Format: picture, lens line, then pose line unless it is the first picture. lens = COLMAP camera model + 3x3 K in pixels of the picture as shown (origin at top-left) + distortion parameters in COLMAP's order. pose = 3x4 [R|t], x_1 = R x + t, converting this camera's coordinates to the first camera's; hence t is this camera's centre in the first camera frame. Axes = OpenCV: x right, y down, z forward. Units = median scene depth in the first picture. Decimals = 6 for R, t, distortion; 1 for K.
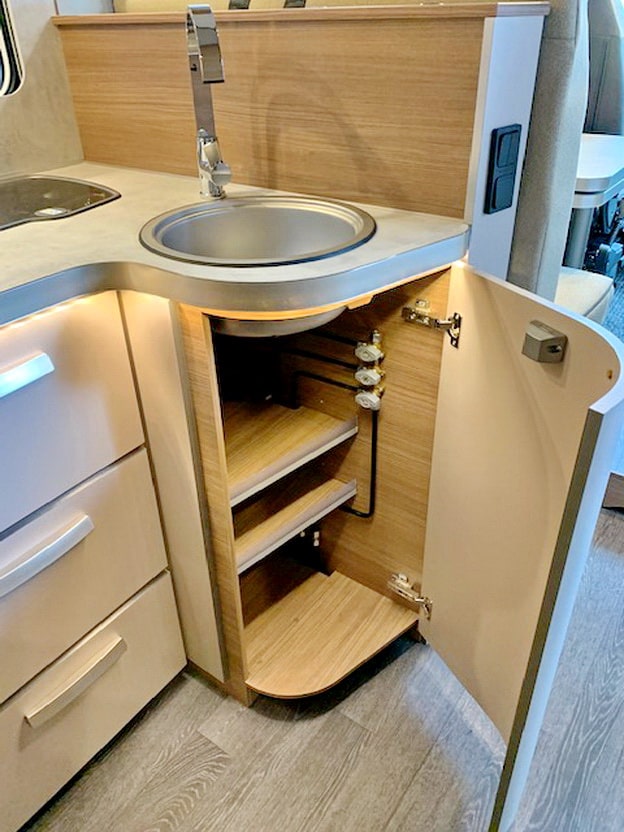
lens RADIAL K [[639.6, 0, 312.0], [0, 639.6, 416.0], [0, 0, 1]] dist [0.004873, -0.000713]
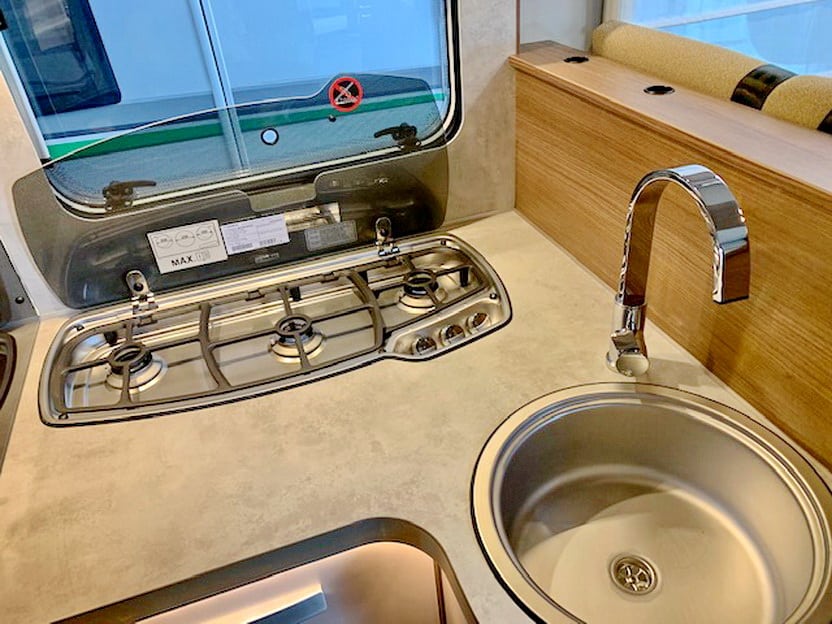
lens RADIAL K [[629.9, 0, 416.0], [0, 629.9, 312.0], [0, 0, 1]] dist [-0.006209, -0.004315]
pose [[0.816020, 0.286870, -0.501813, -0.007494], [-0.242090, 0.957961, 0.153962, -0.460519], [0.524884, -0.004152, 0.851164, 0.285616]]
